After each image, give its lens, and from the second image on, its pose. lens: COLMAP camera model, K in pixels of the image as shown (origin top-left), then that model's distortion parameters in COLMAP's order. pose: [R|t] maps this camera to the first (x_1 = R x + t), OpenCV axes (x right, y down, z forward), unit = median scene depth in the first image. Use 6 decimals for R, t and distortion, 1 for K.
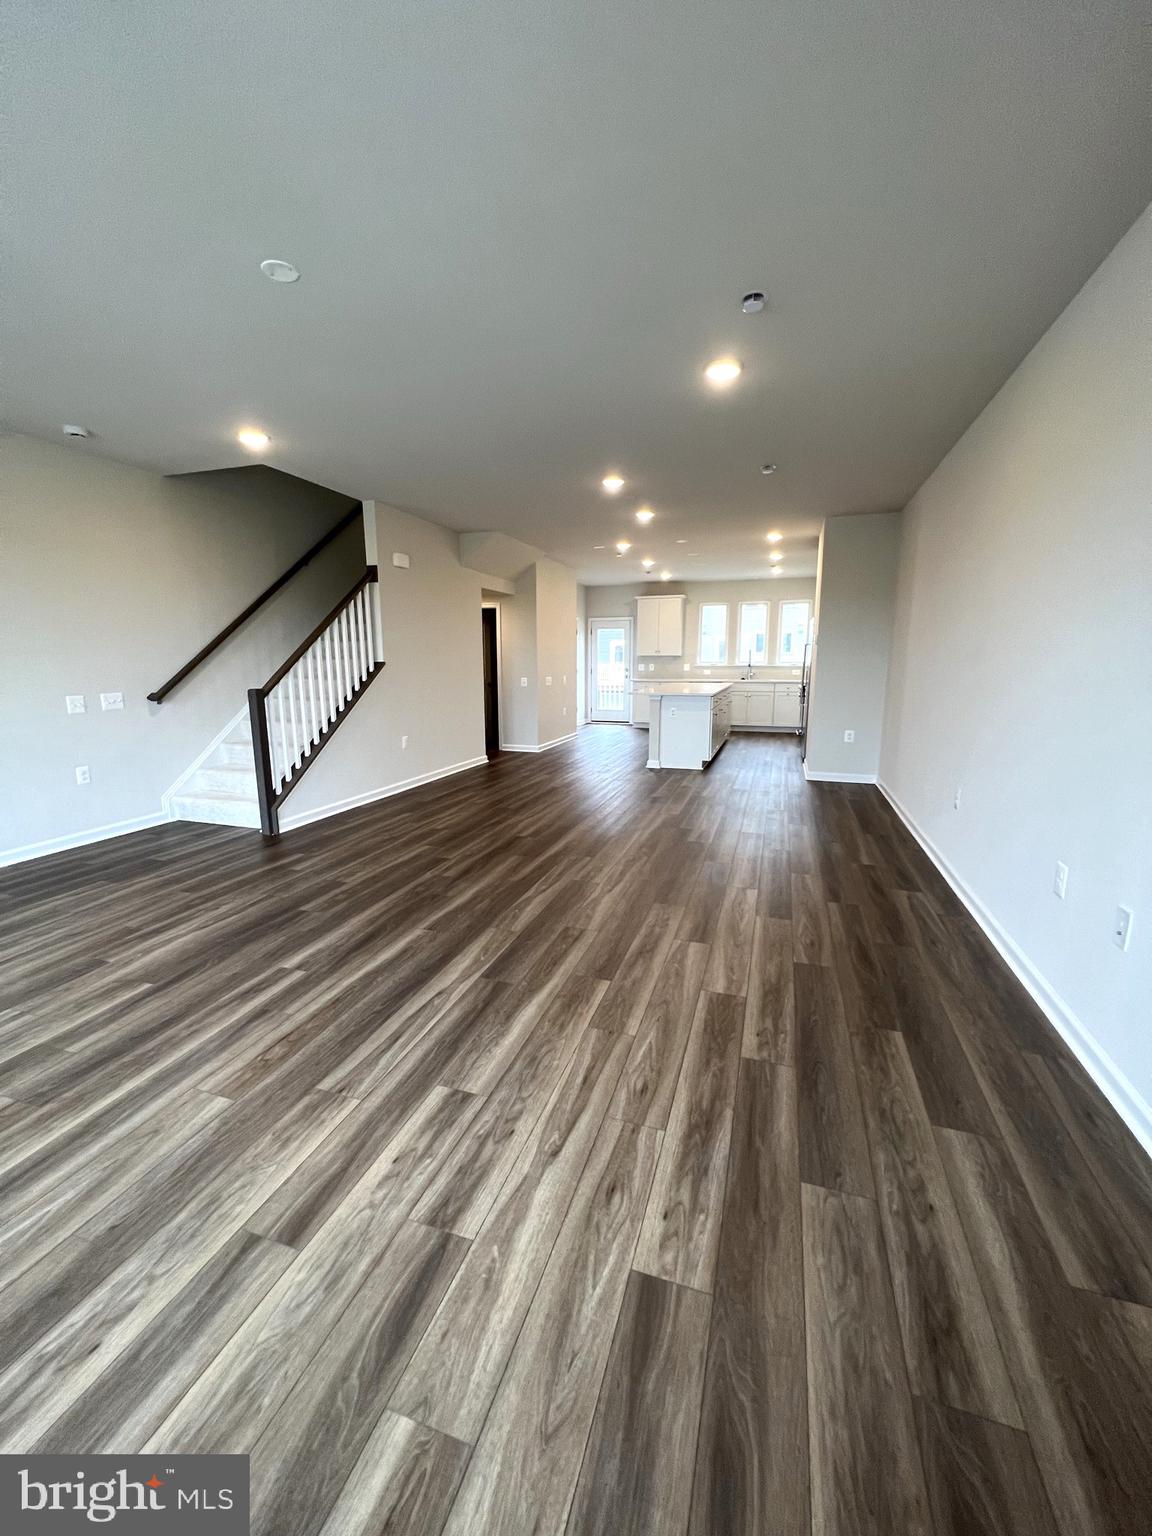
lens RADIAL K [[614.8, 0, 566.2], [0, 614.8, 755.7], [0, 0, 1]] dist [-0.000420, 0.000650]
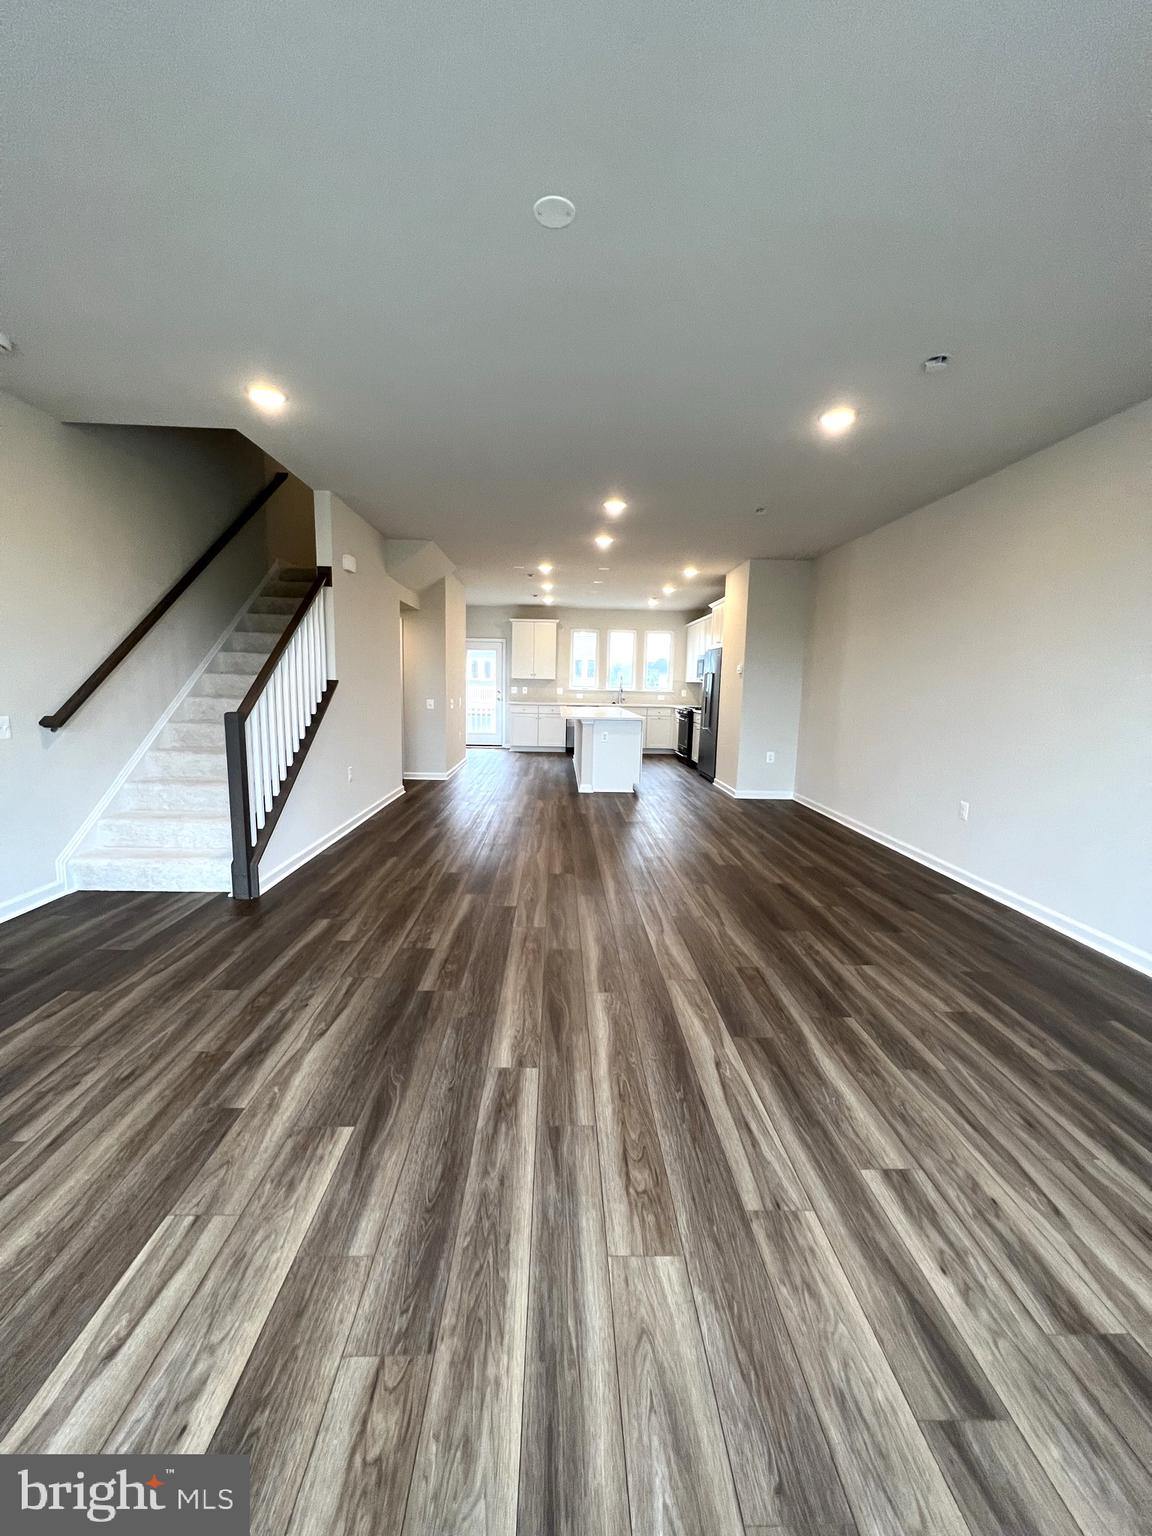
lens RADIAL K [[614.8, 0, 566.7], [0, 614.8, 758.9], [0, 0, 1]] dist [-0.000420, 0.000650]
pose [[0.938260, -0.018958, 0.345412, -0.588970], [0.028914, 0.999301, -0.023694, -0.029542], [-0.344721, 0.032218, 0.938152, 0.195208]]
